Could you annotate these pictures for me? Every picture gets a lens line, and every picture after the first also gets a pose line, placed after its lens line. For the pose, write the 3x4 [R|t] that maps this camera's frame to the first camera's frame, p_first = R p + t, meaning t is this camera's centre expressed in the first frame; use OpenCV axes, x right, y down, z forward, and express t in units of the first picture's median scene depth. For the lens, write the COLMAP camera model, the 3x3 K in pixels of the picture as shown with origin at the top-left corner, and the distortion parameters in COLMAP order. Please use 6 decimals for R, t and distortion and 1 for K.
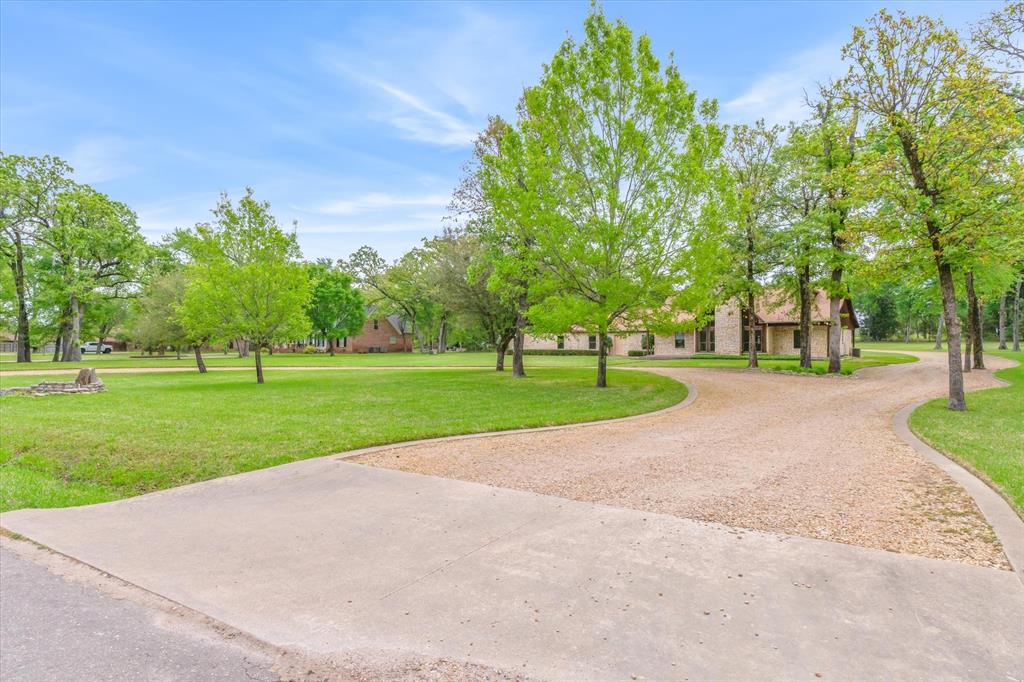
lens RADIAL K [[554.3, 0, 512.0], [0, 554.3, 341.0], [0, 0, 1]] dist [0.048409, 0.000105]
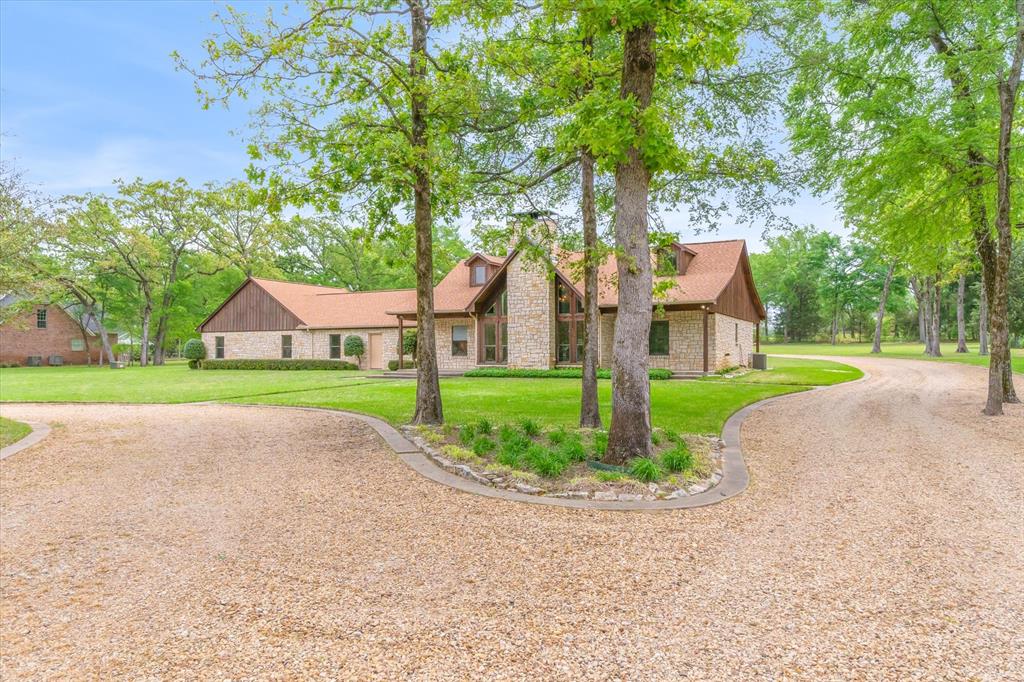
lens RADIAL K [[554.3, 0, 512.0], [0, 554.3, 341.0], [0, 0, 1]] dist [0.048409, 0.000105]
pose [[0.994886, -0.005190, 0.100866, 0.264751], [0.005995, 0.999953, -0.007676, 0.002229], [-0.100822, 0.008241, 0.994870, 0.402374]]
